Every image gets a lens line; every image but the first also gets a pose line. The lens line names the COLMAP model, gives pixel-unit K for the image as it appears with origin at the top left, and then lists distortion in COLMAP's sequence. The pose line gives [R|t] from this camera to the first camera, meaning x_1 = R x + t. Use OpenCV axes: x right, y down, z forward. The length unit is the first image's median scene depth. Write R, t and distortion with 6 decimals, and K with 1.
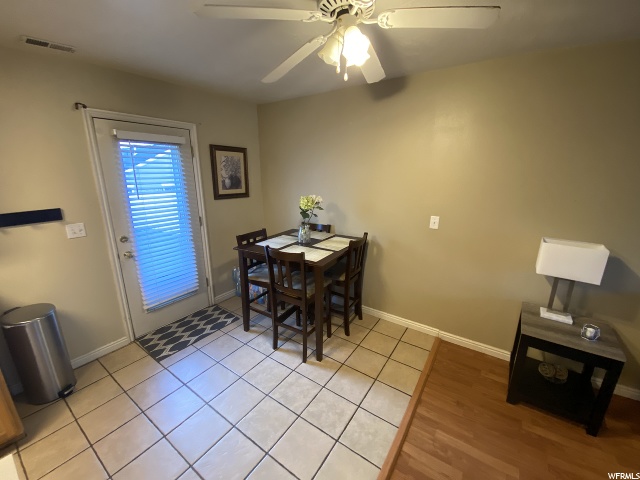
lens RADIAL K [[260.7, 0, 318.8], [0, 260.7, 238.2], [0, 0, 1]] dist [0.031791, -0.028989]
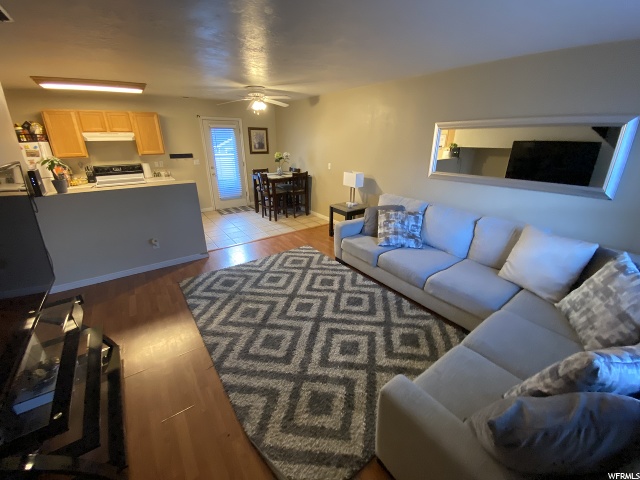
lens RADIAL K [[260.7, 0, 318.8], [0, 260.7, 238.2], [0, 0, 1]] dist [0.031791, -0.028989]
pose [[0.938901, 0.122914, -0.321493, 1.030184], [-0.083768, 0.987579, 0.132935, 0.229784], [0.333839, -0.097882, 0.937534, -1.011890]]
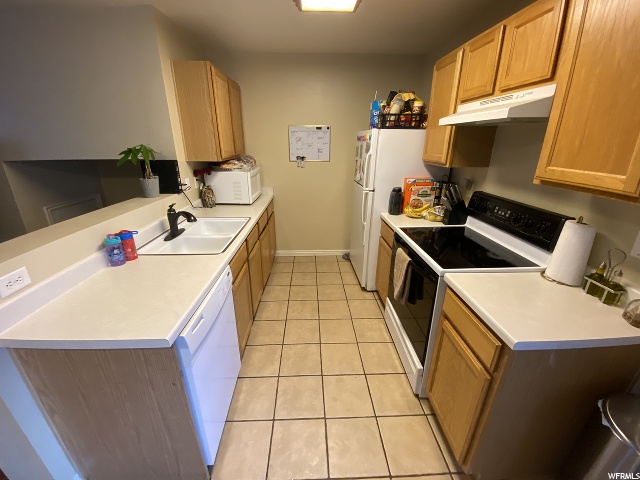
lens RADIAL K [[260.7, 0, 318.8], [0, 260.7, 238.2], [0, 0, 1]] dist [0.031791, -0.028989]
pose [[-0.806125, 0.203789, -0.555547, -0.301961], [-0.146406, 0.840953, 0.520925, -0.099411], [0.573348, 0.501266, -0.648077, 0.515499]]
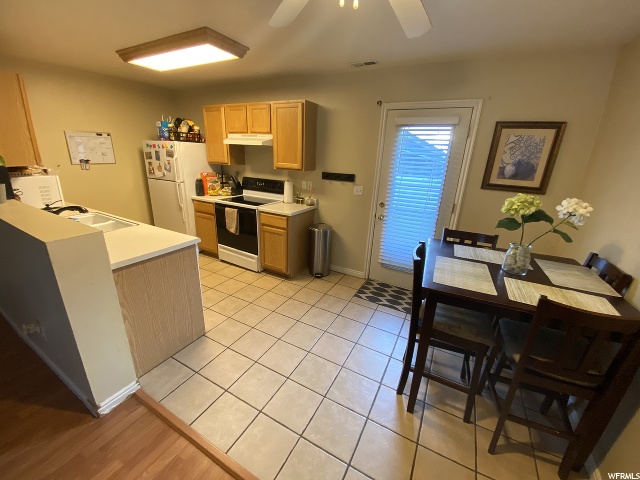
lens RADIAL K [[260.7, 0, 318.8], [0, 260.7, 238.2], [0, 0, 1]] dist [0.031791, -0.028989]
pose [[0.105747, 0.312483, -0.944019, 0.455886], [-0.283441, 0.919431, 0.272594, -0.095673], [0.953142, 0.238747, 0.185798, 0.438971]]
